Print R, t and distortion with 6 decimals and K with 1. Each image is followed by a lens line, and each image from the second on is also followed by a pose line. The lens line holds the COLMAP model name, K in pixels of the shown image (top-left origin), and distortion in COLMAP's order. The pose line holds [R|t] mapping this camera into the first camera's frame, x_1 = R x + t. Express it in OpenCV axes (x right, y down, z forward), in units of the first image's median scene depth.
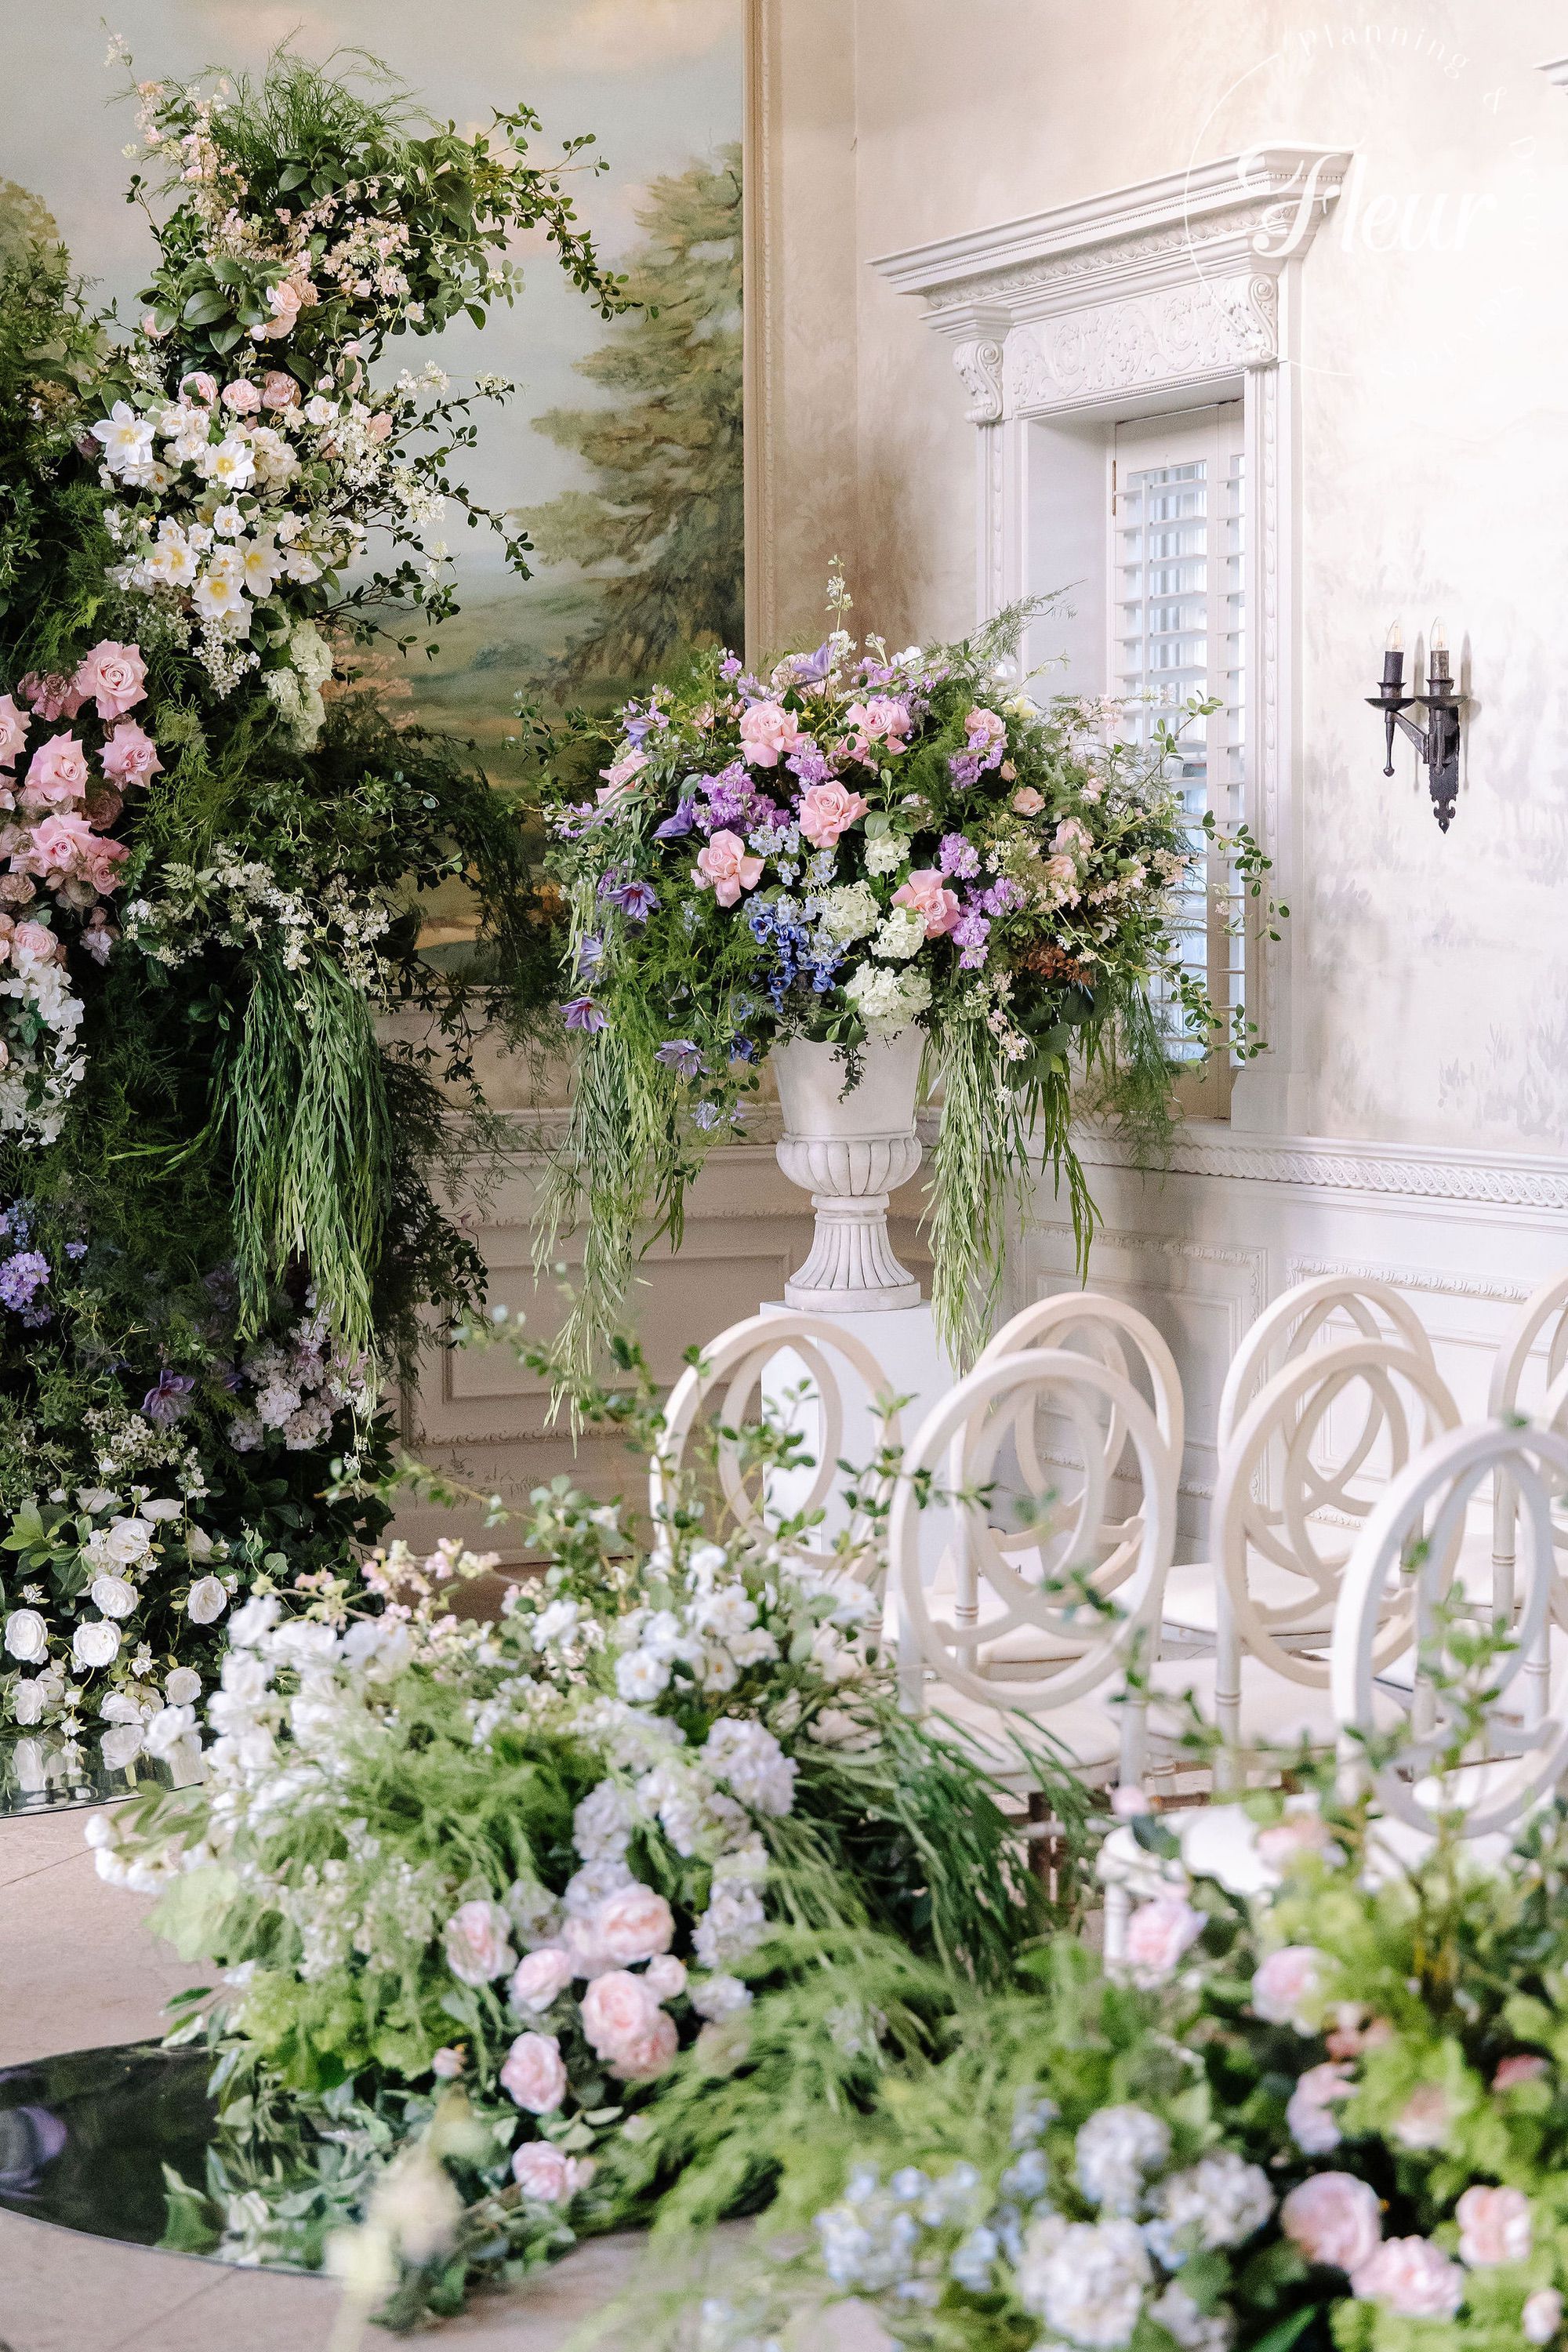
lens RADIAL K [[4663.7, 0, 790.0], [0, 4663.7, 1094.3], [0, 0, 1]] dist [0.050768, 0.000000]
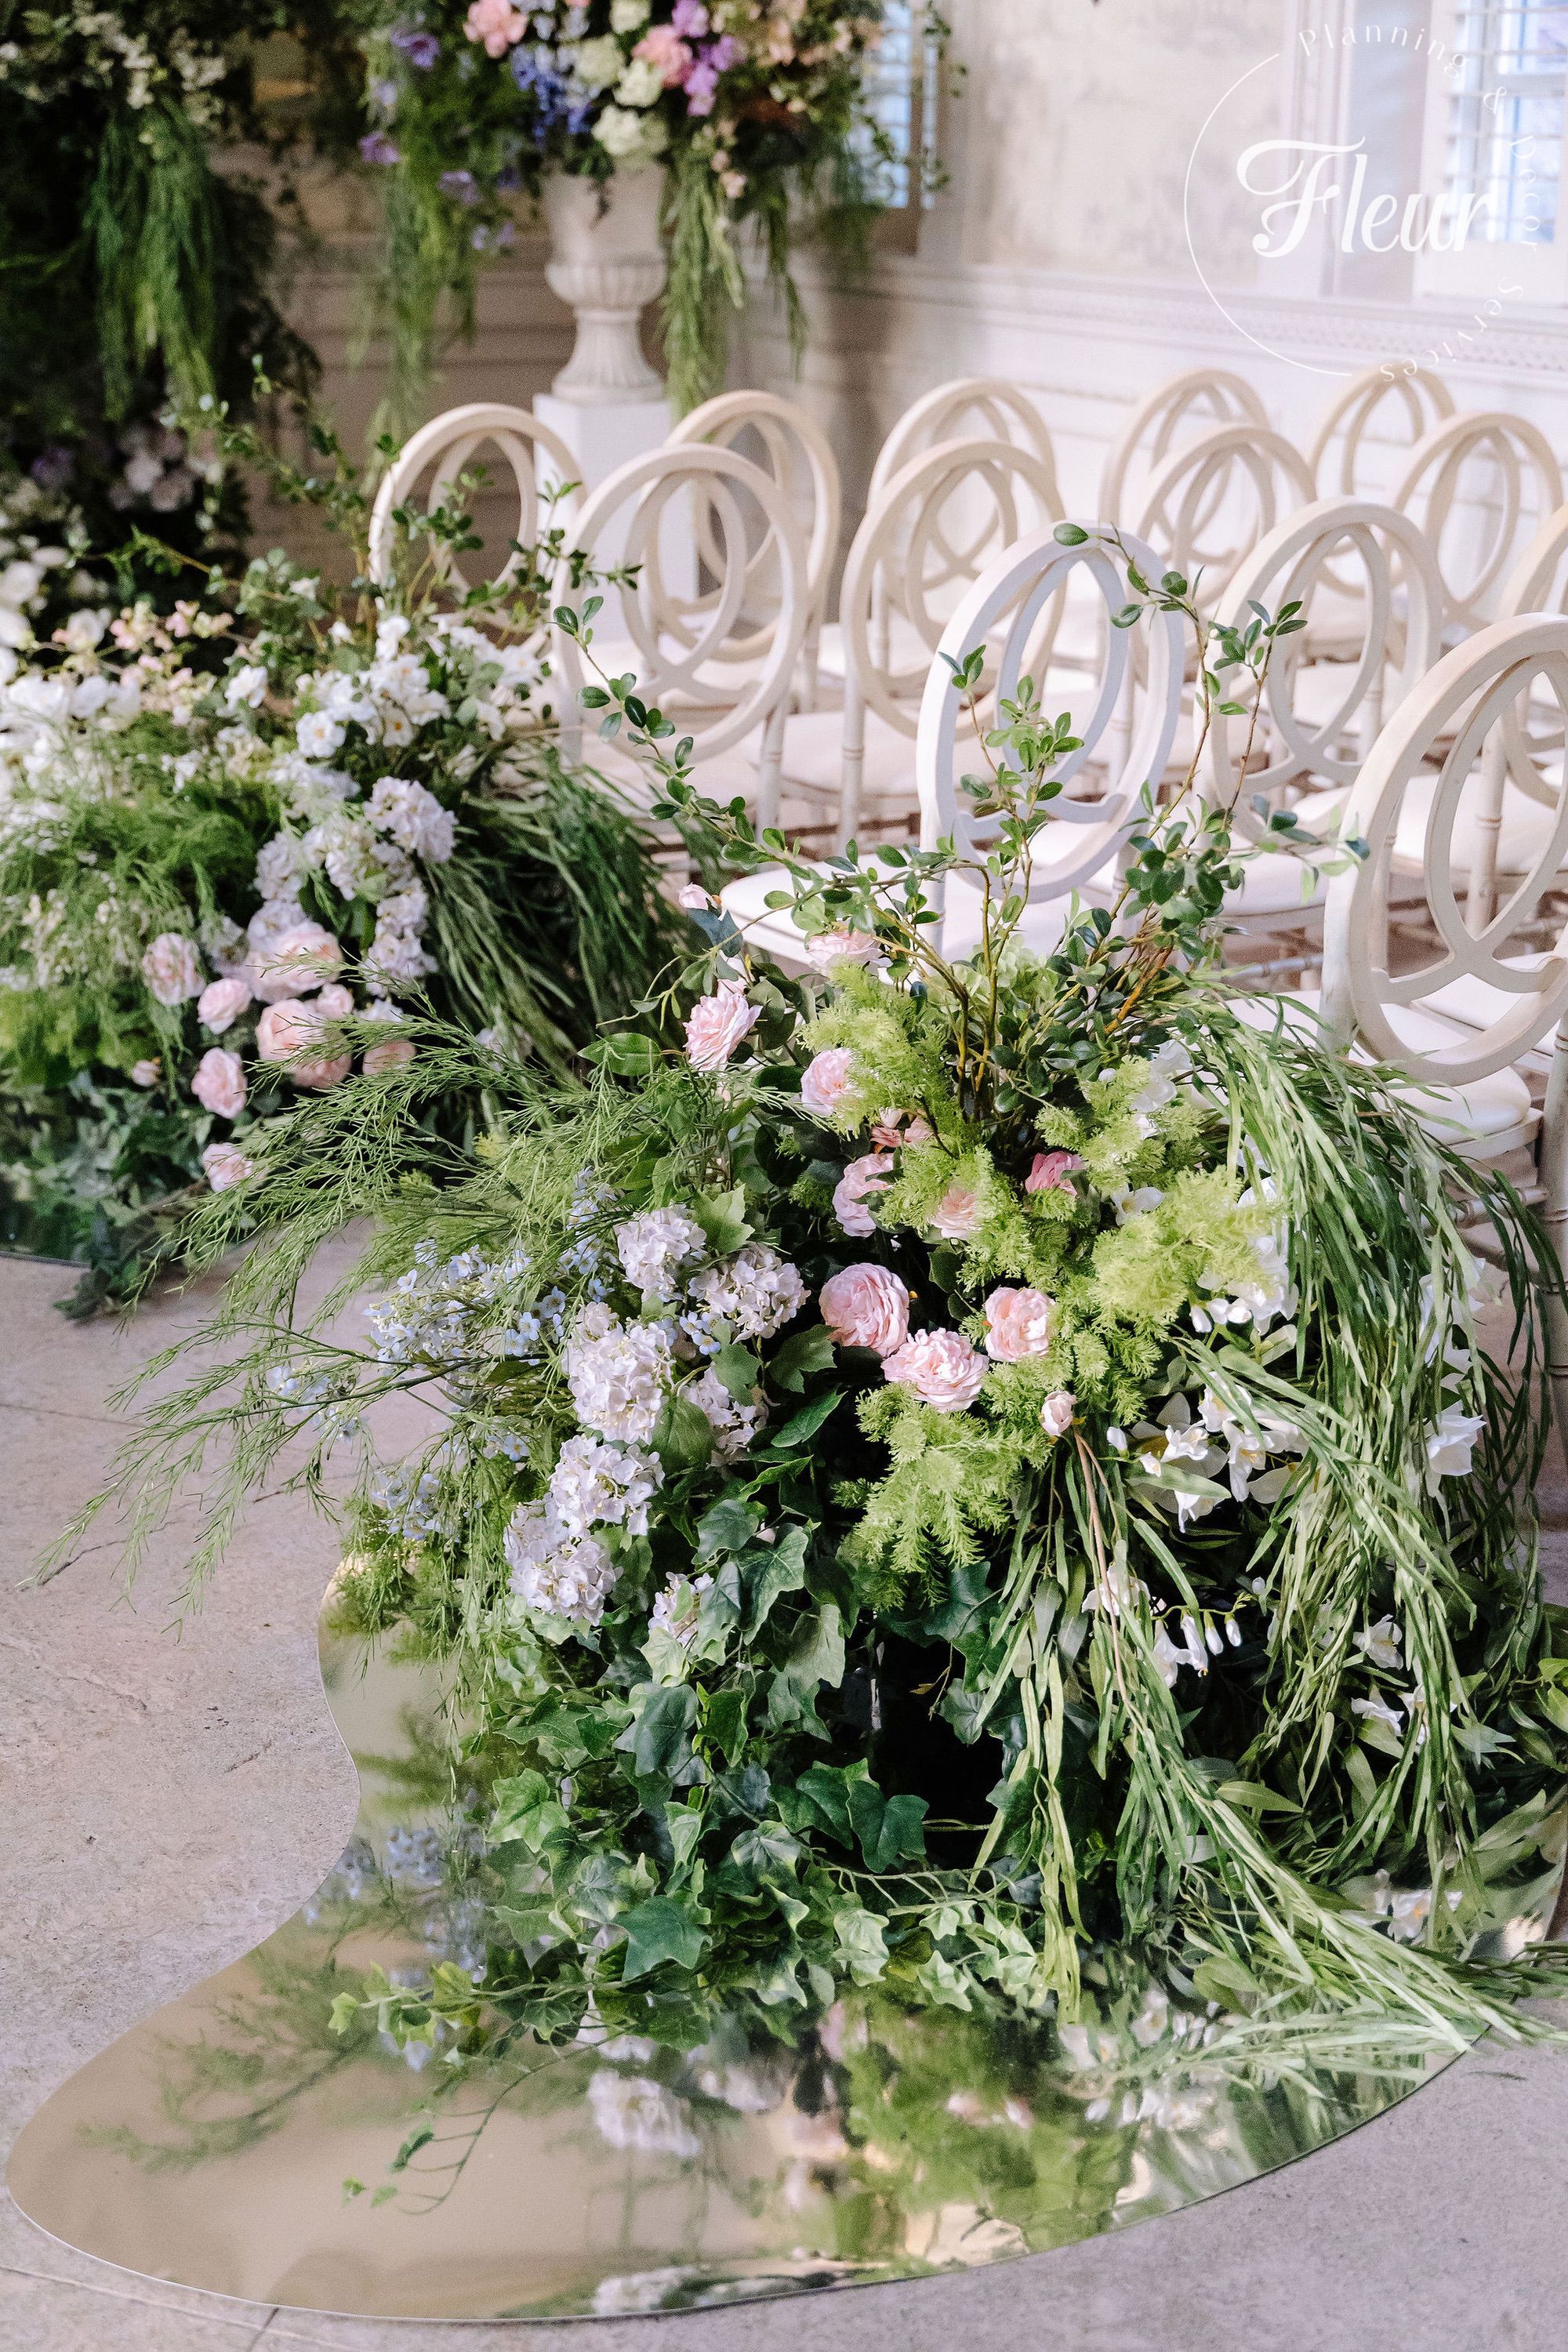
lens RADIAL K [[3083.8, 0, 782.2], [0, 3083.8, 1082.0], [0, 0, 1]] dist [-0.011828, 0.000000]
pose [[0.999364, 0.008582, 0.034599, 0.034742], [-0.017297, 0.965415, 0.260144, 0.006810], [-0.031170, -0.260577, 0.964950, 0.167231]]
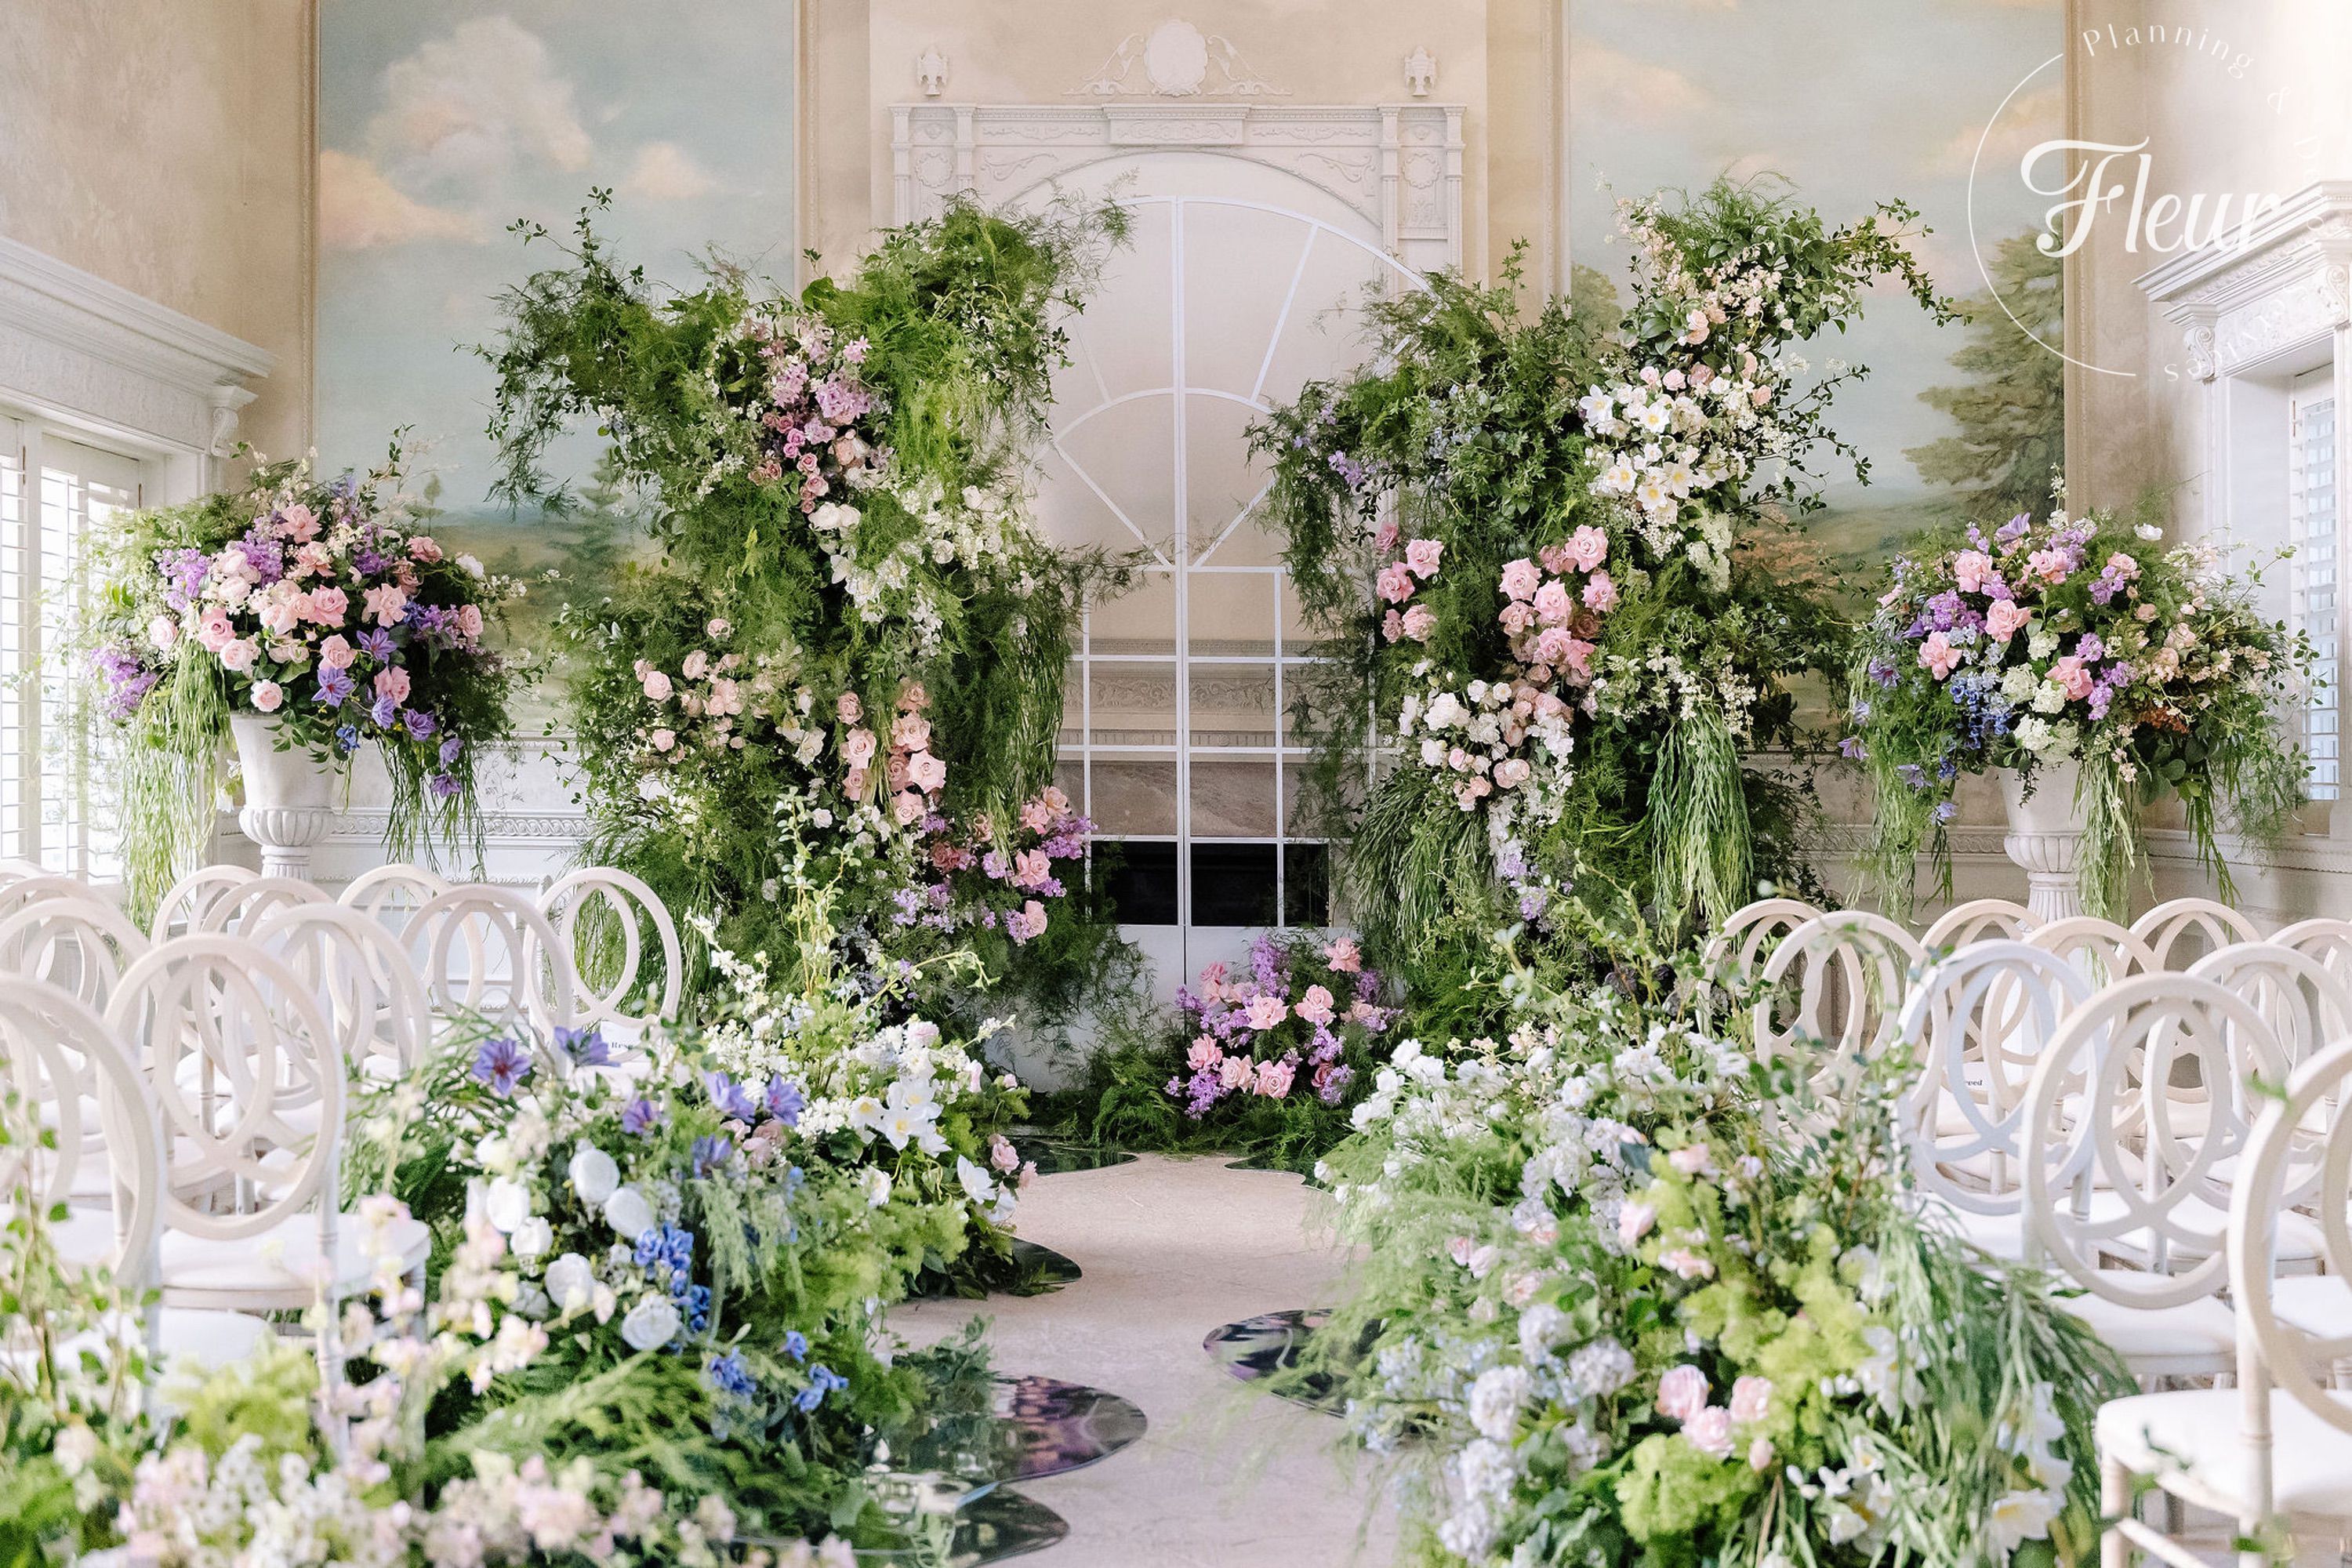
lens RADIAL K [[2792.4, 0, 1093.7], [0, 2792.4, 626.0], [0, 0, 1]] dist [-0.007348, 0.000000]
pose [[0.878105, -0.003388, -0.478456, 0.188297], [-0.041581, 0.995651, -0.083363, 0.031678], [0.476658, 0.093096, 0.874146, 0.020024]]
